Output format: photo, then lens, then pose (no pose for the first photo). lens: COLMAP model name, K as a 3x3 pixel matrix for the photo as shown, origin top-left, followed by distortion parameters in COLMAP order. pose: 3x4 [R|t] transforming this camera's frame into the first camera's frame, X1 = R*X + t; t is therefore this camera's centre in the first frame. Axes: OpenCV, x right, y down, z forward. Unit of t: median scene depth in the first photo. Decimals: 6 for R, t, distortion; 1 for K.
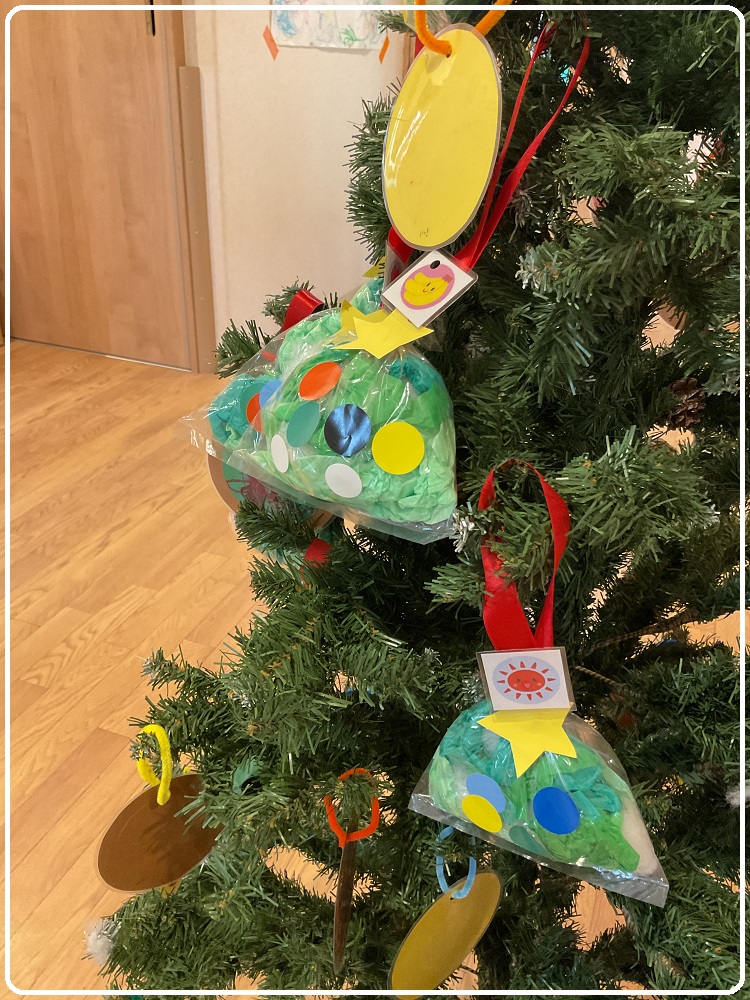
lens RADIAL K [[829.1, 0, 373.7], [0, 829.1, 500.1], [0, 0, 1]] dist [-0.015471, -0.023885]
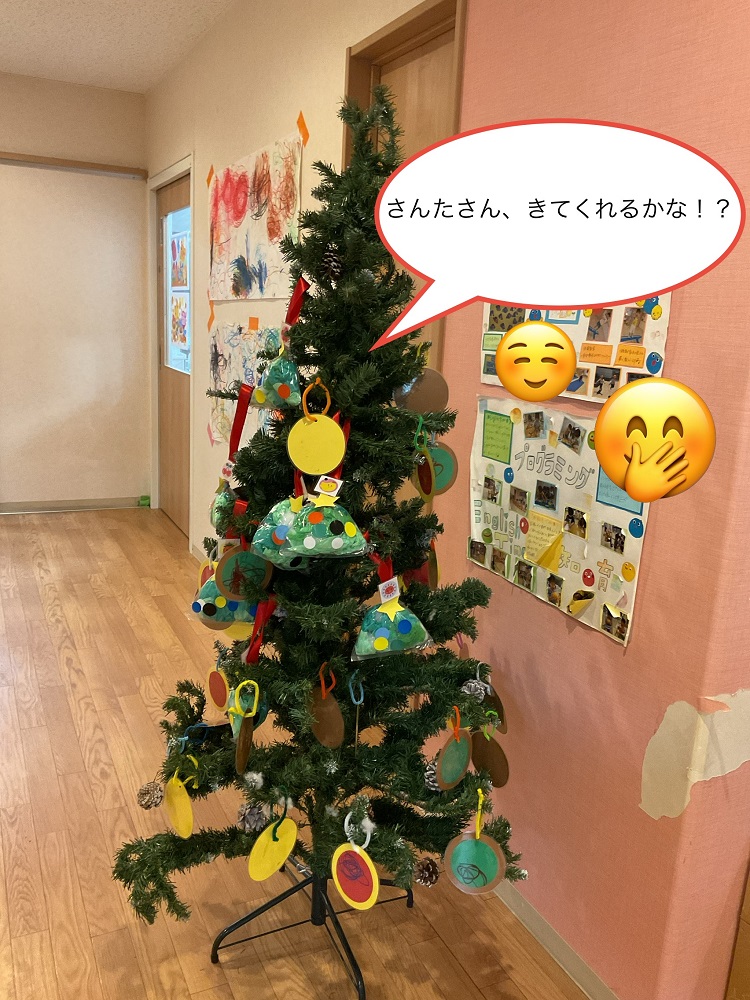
lens RADIAL K [[829.1, 0, 375.8], [0, 829.1, 500.6], [0, 0, 1]] dist [-0.015471, -0.023885]
pose [[0.674833, -0.149367, 0.722696, -2.277434], [0.311126, 0.945600, -0.095084, 0.177031], [-0.669179, 0.289015, 0.684594, -1.419522]]
